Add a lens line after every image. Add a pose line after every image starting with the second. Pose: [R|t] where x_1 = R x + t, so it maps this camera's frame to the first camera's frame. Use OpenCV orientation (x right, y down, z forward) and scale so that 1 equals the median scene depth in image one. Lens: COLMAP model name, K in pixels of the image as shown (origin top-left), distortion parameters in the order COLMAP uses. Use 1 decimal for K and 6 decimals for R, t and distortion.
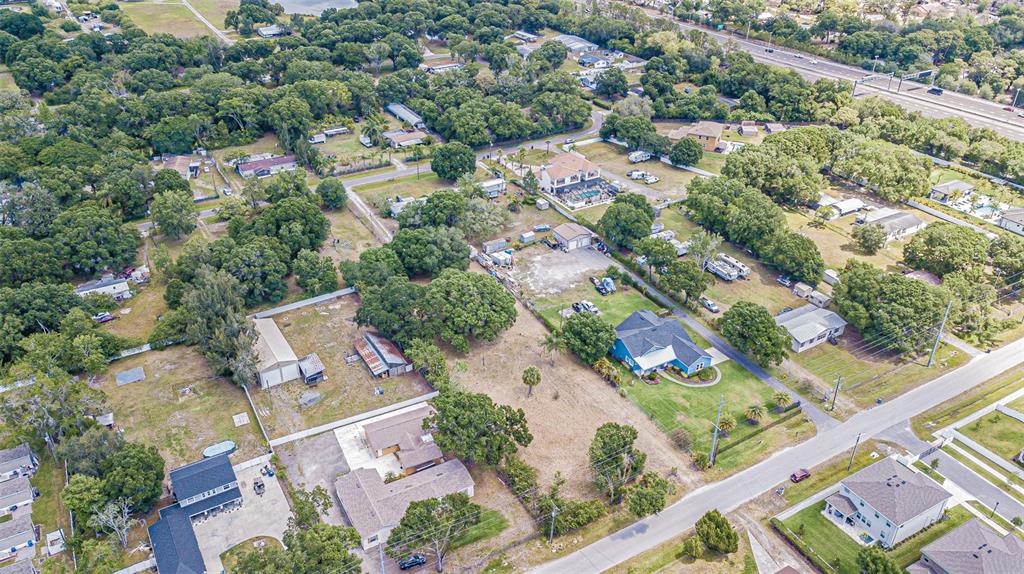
lens RADIAL K [[780.1, 0, 512.0], [0, 780.1, 287.0], [0, 0, 1]] dist [0.030327, -0.003473]
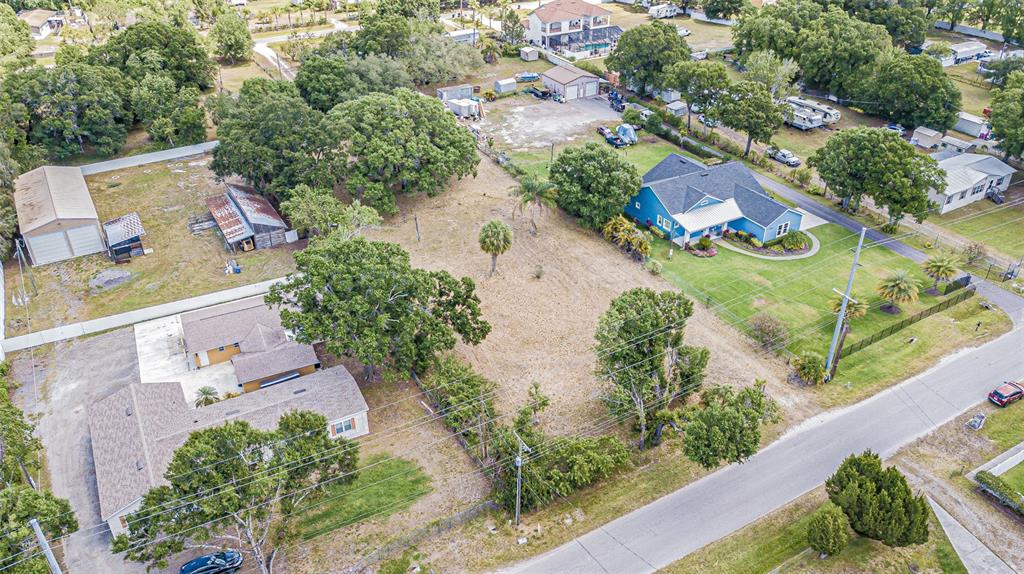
lens RADIAL K [[785.8, 0, 512.0], [0, 785.8, 287.0], [0, 0, 1]] dist [0.017691, 0.012736]
pose [[0.999943, -0.006873, -0.008228, 0.035681], [0.006983, 0.999886, 0.013360, 0.121658], [0.008135, -0.013417, 0.999877, 0.360848]]
